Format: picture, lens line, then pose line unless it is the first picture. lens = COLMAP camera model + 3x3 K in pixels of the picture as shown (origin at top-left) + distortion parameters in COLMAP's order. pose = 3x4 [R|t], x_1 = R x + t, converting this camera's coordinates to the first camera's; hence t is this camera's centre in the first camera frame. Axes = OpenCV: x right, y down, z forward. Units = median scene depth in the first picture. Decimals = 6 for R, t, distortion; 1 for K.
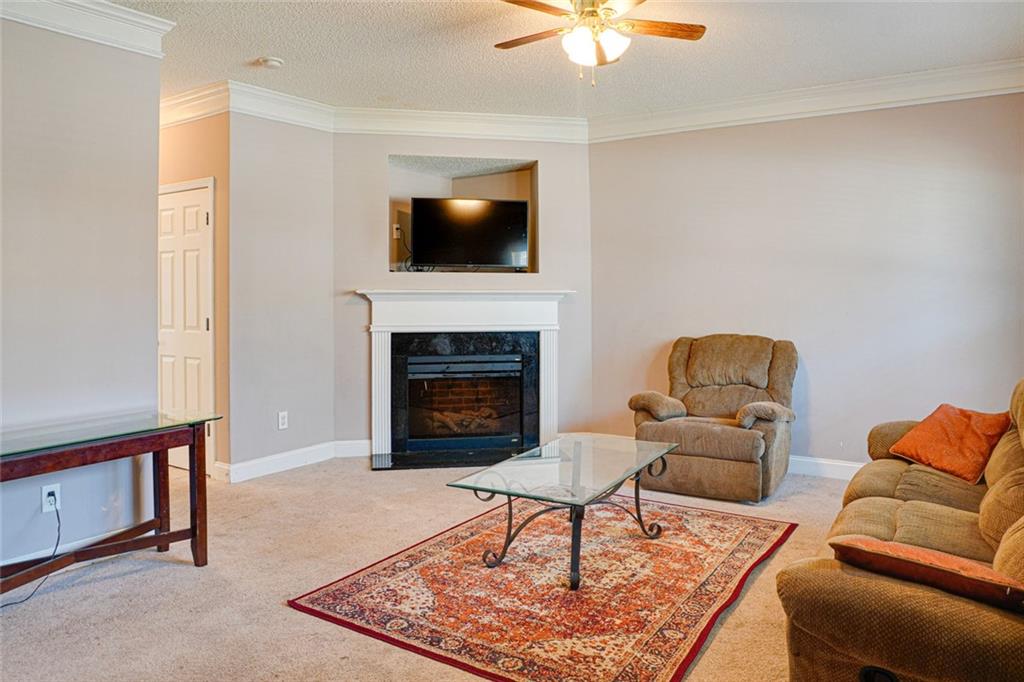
lens RADIAL K [[724.4, 0, 509.5], [0, 724.4, 274.3], [0, 0, 1]] dist [-0.050165, 0.016009]
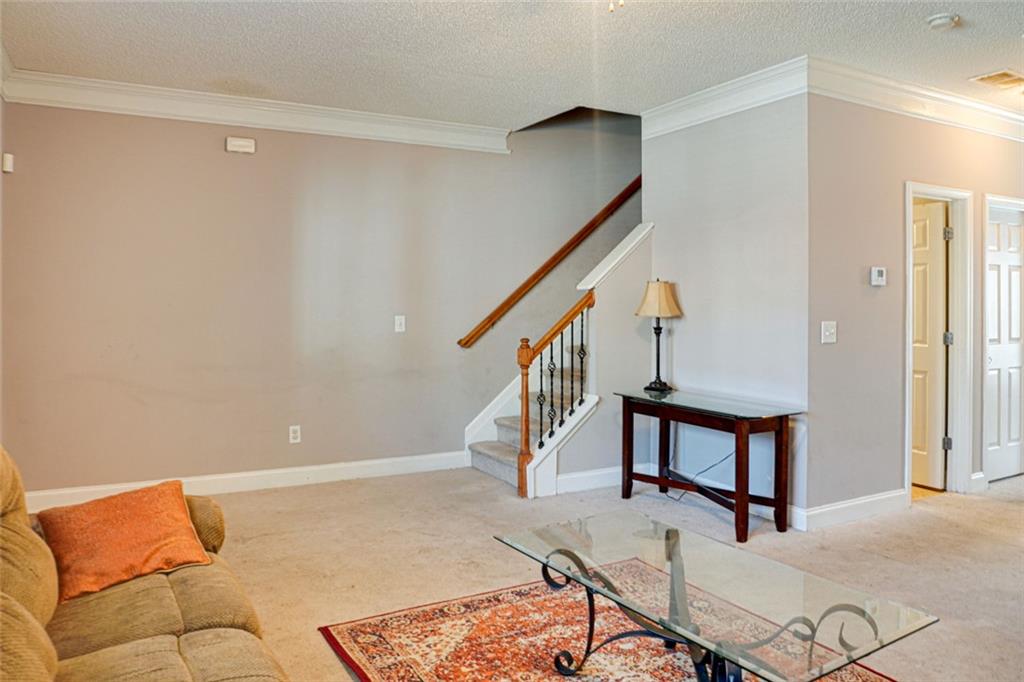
lens RADIAL K [[724.4, 0, 509.8], [0, 724.4, 343.0], [0, 0, 1]] dist [-0.050165, 0.016009]
pose [[-0.461668, 0.048329, -0.885735, 0.737695], [0.016480, 0.998810, 0.045910, 0.031928], [0.886900, 0.006599, -0.461915, 1.199007]]
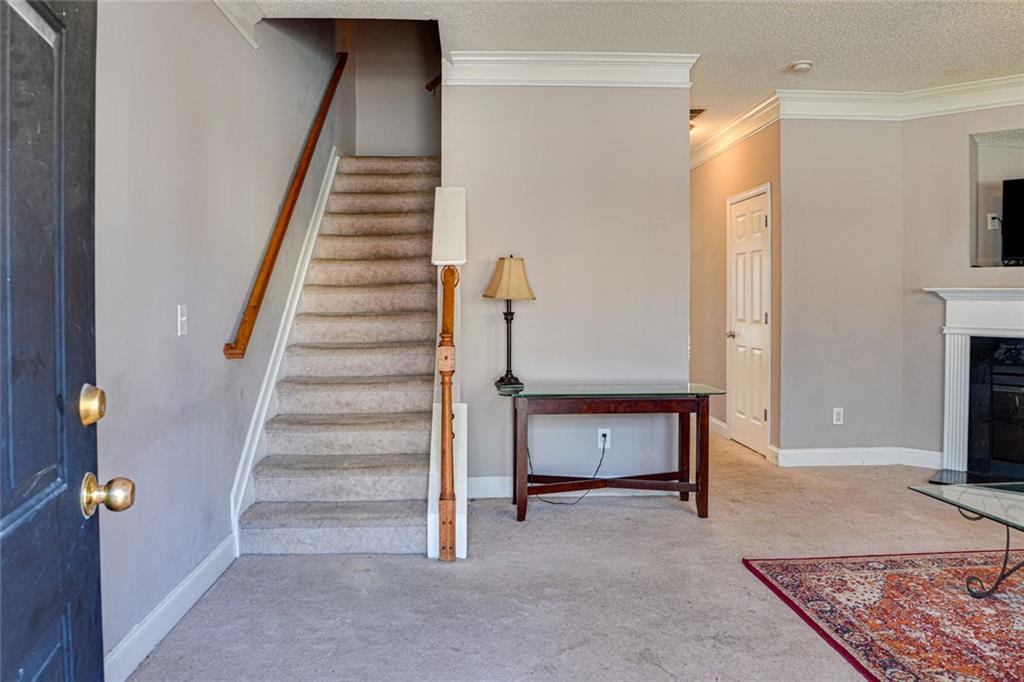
lens RADIAL K [[724.4, 0, 503.1], [0, 724.4, 300.4], [0, 0, 1]] dist [-0.050165, 0.016009]
pose [[0.600962, 0.010439, -0.799209, 0.305899], [0.005910, 0.999829, 0.017504, 0.030156], [0.799256, -0.015242, 0.600798, 0.035195]]
